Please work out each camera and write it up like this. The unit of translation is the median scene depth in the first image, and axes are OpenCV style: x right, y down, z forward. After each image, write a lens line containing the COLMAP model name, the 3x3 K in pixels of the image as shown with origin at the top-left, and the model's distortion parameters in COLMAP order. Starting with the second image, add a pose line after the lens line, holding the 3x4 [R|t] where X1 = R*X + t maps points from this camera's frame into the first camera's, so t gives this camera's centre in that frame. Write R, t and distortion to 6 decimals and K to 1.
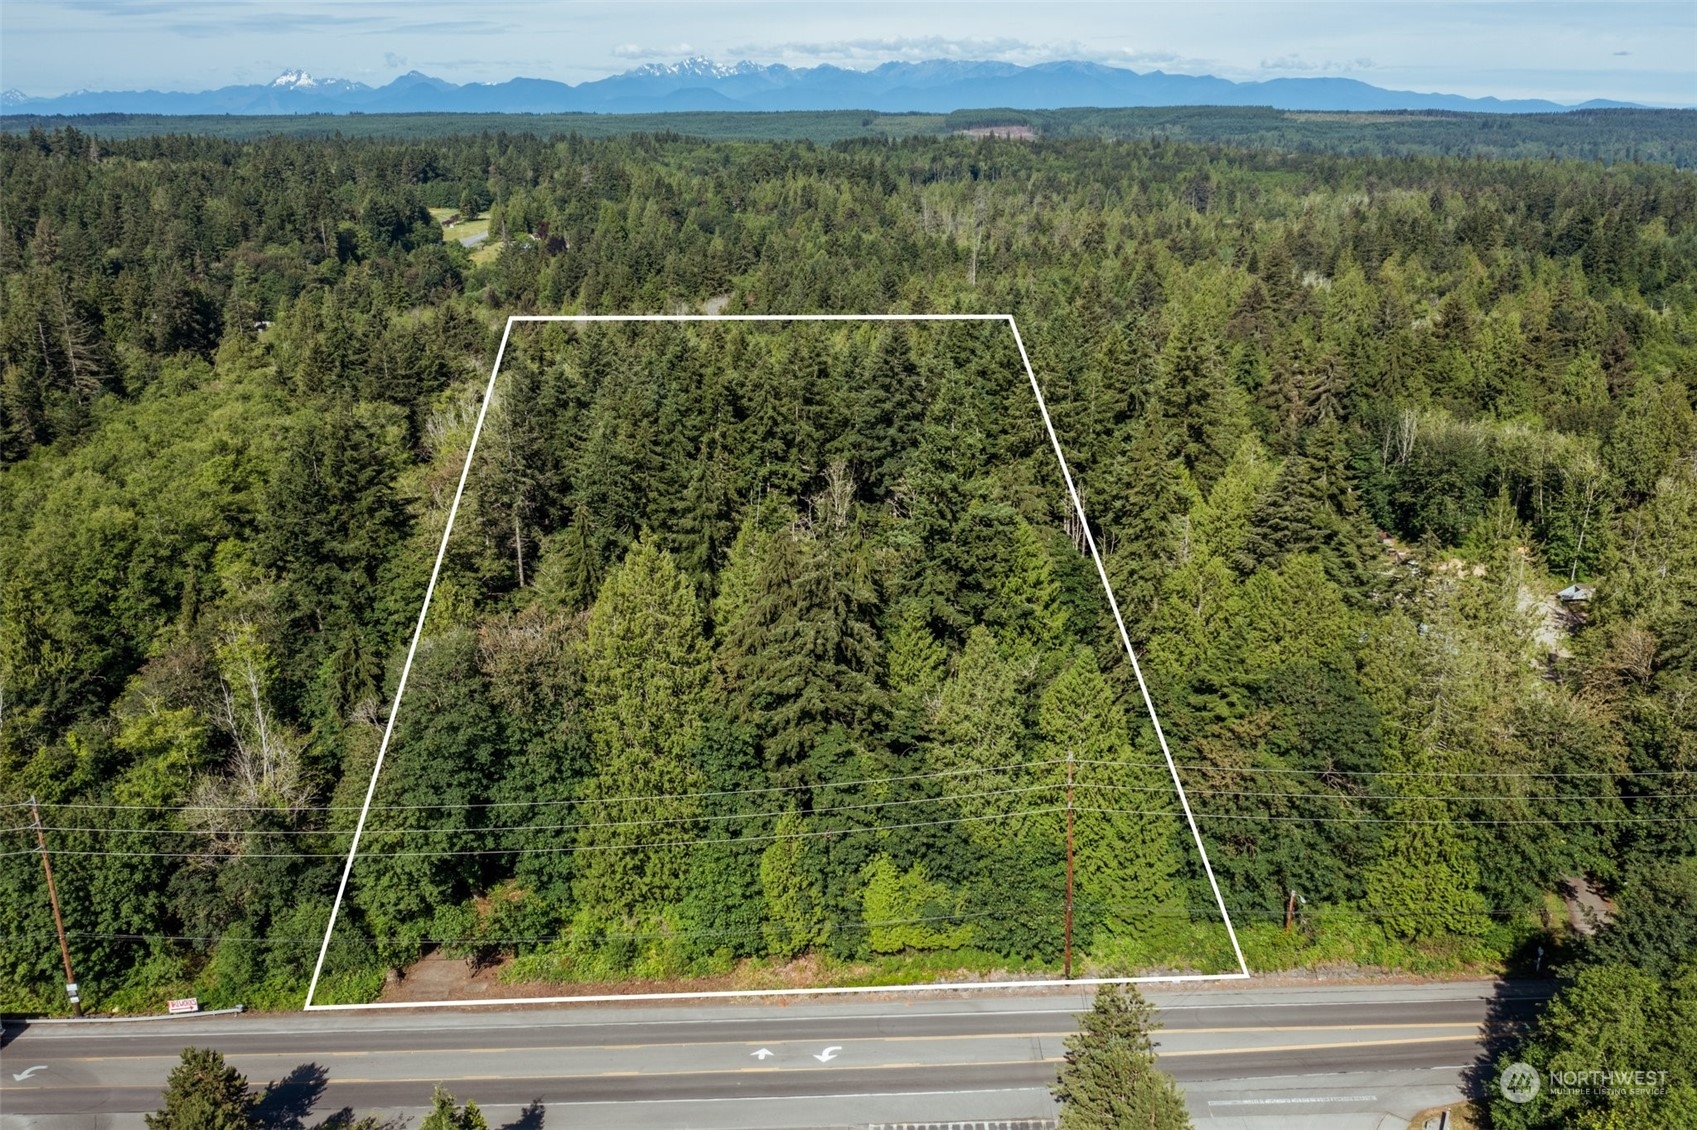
lens RADIAL K [[1338.6, 0, 850.9], [0, 1338.6, 564.7], [0, 0, 1]] dist [-0.018025, 0.008614]
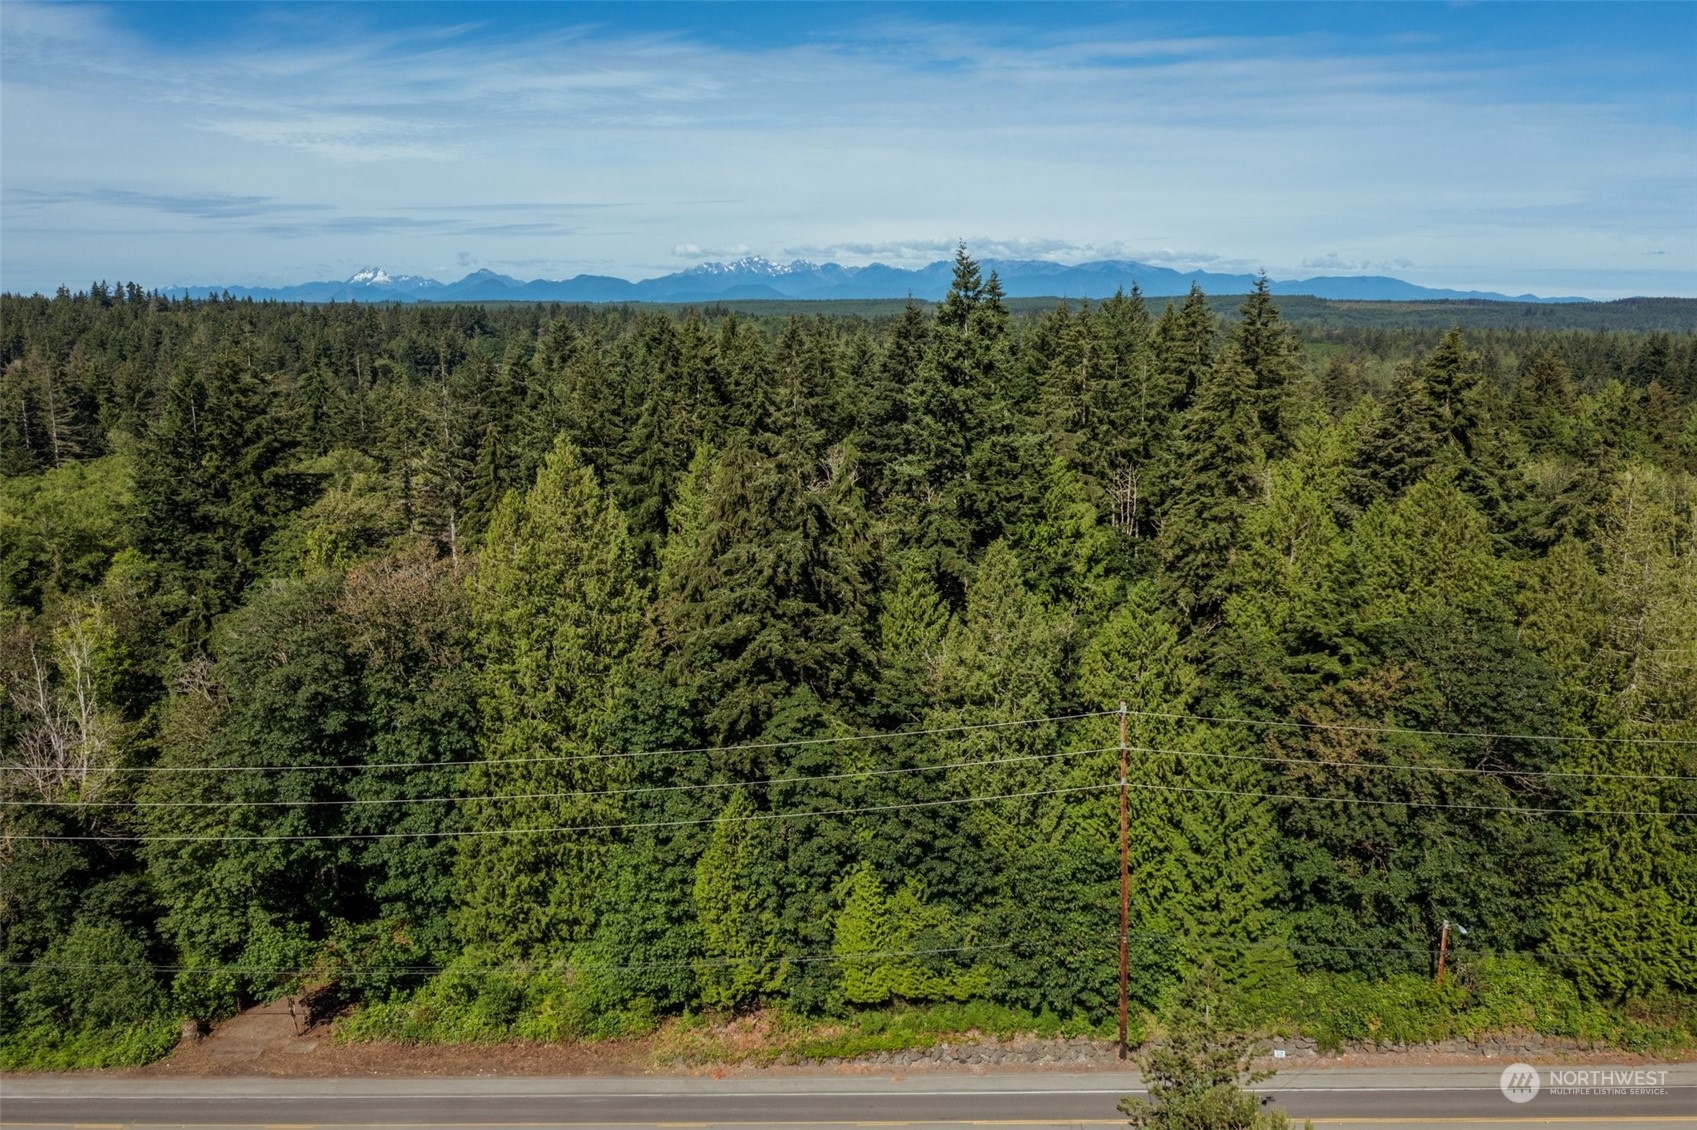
lens RADIAL K [[1338.6, 0, 850.9], [0, 1338.6, 564.7], [0, 0, 1]] dist [-0.018025, 0.008614]
pose [[0.999322, 0.009151, -0.035664, 0.035213], [-0.013986, 0.990364, -0.137780, 0.132466], [0.034059, 0.138186, 0.989821, 0.224254]]
